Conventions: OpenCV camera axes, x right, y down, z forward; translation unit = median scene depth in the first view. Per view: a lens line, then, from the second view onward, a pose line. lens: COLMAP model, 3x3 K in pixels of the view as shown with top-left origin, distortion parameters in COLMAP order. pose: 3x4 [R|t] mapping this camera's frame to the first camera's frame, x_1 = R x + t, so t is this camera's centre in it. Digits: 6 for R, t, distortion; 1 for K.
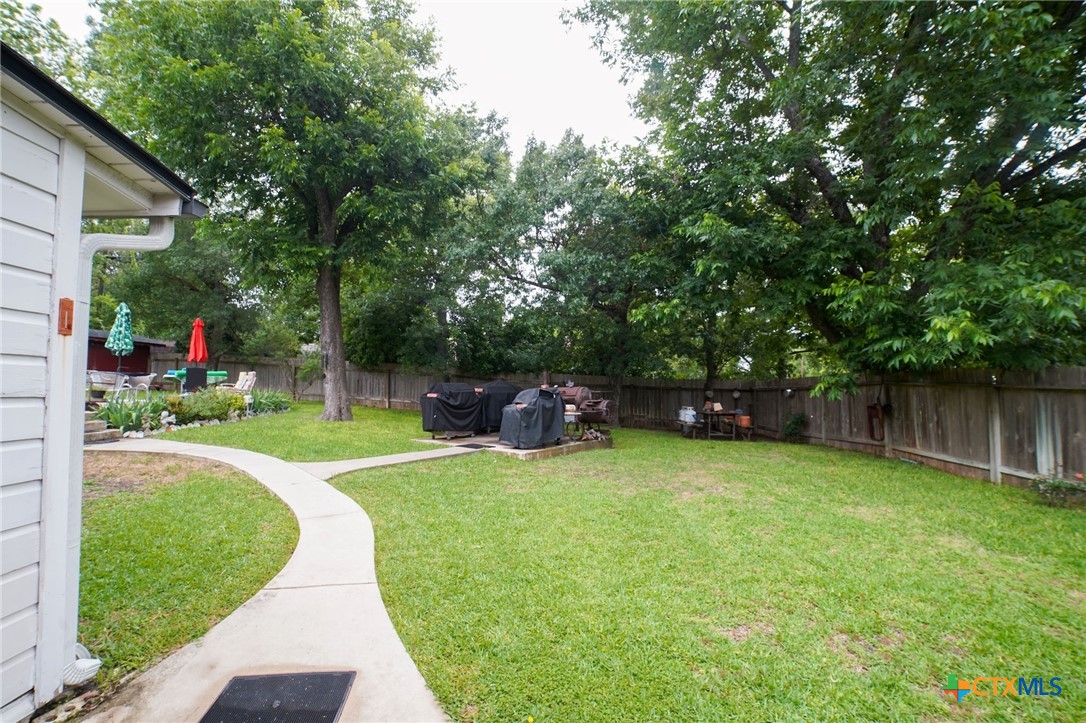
lens RADIAL K [[443.7, 0, 540.5], [0, 443.7, 365.5], [0, 0, 1]] dist [-0.108012, 0.036830]
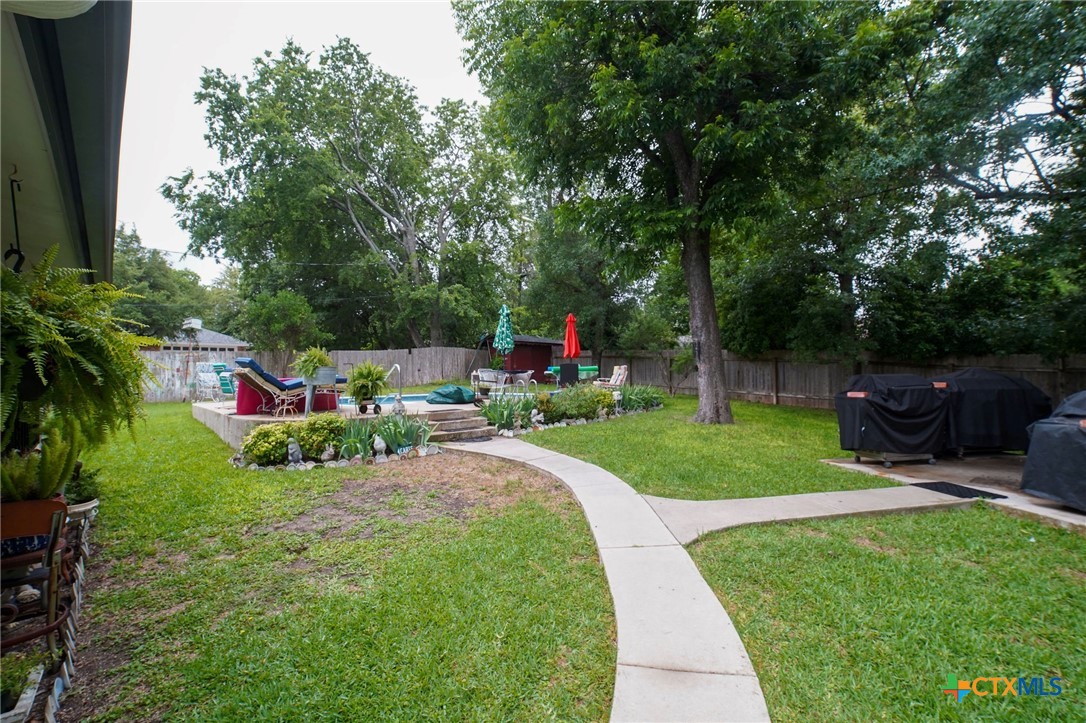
lens RADIAL K [[443.7, 0, 540.5], [0, 443.7, 365.5], [0, 0, 1]] dist [-0.108012, 0.036830]
pose [[0.680272, -0.026423, -0.732483, -0.099837], [0.043334, 0.999052, 0.004207, 0.003011], [0.731678, -0.034603, 0.680772, 0.233686]]
